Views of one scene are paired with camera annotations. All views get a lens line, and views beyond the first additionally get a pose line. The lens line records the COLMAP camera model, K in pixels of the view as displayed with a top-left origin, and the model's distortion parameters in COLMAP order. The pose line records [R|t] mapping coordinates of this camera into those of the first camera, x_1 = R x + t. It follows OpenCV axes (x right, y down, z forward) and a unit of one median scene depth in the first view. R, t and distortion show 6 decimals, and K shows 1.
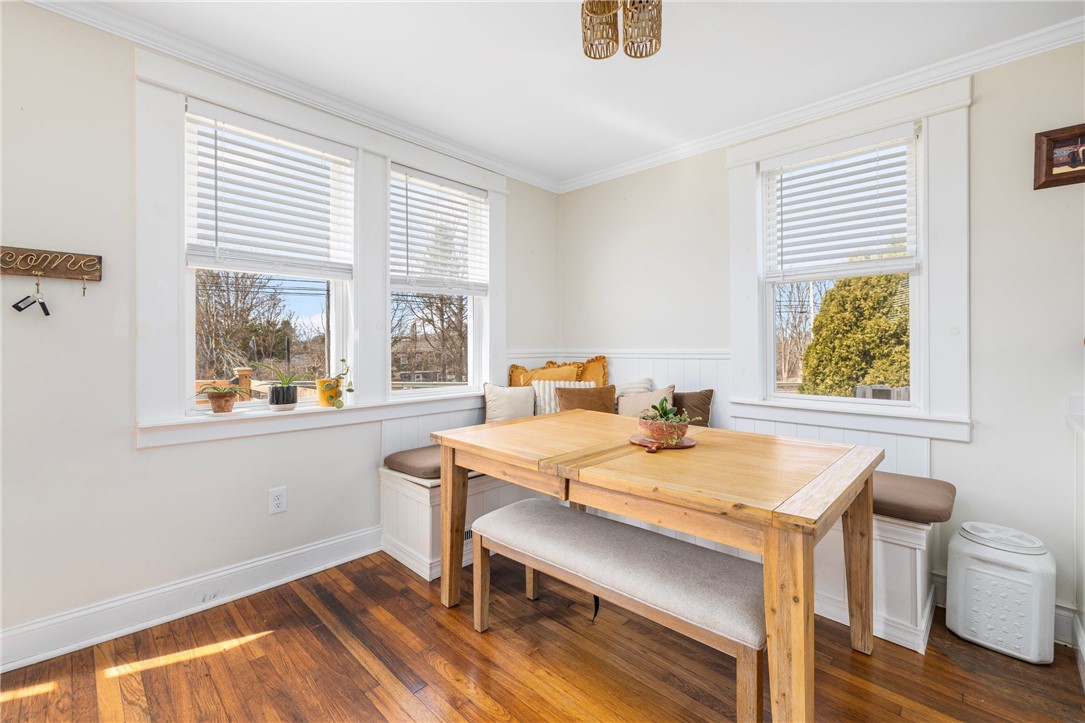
lens RADIAL K [[449.9, 0, 522.2], [0, 449.9, 345.9], [0, 0, 1]] dist [-0.010232, -0.000004]
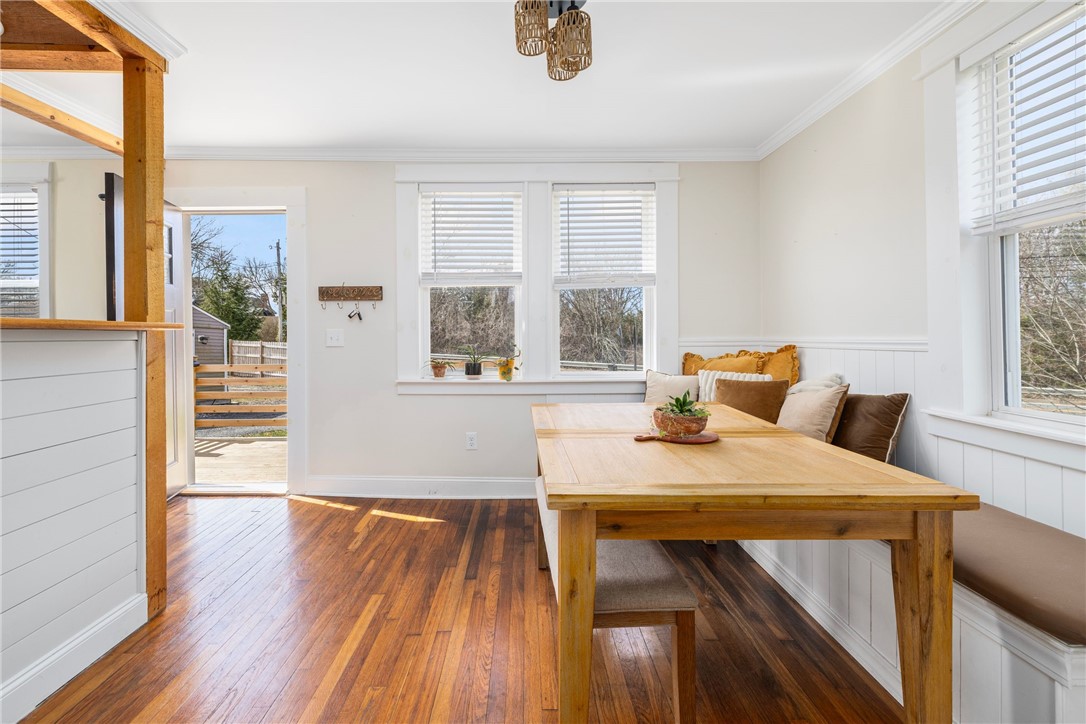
lens RADIAL K [[450.3, 0, 513.5], [0, 450.3, 333.2], [0, 0, 1]] dist [-0.010232, -0.000004]
pose [[0.703136, -0.006292, -0.711028, 0.493860], [0.005857, 0.999978, -0.003057, -0.000227], [0.711031, -0.002015, 0.703158, 0.059230]]
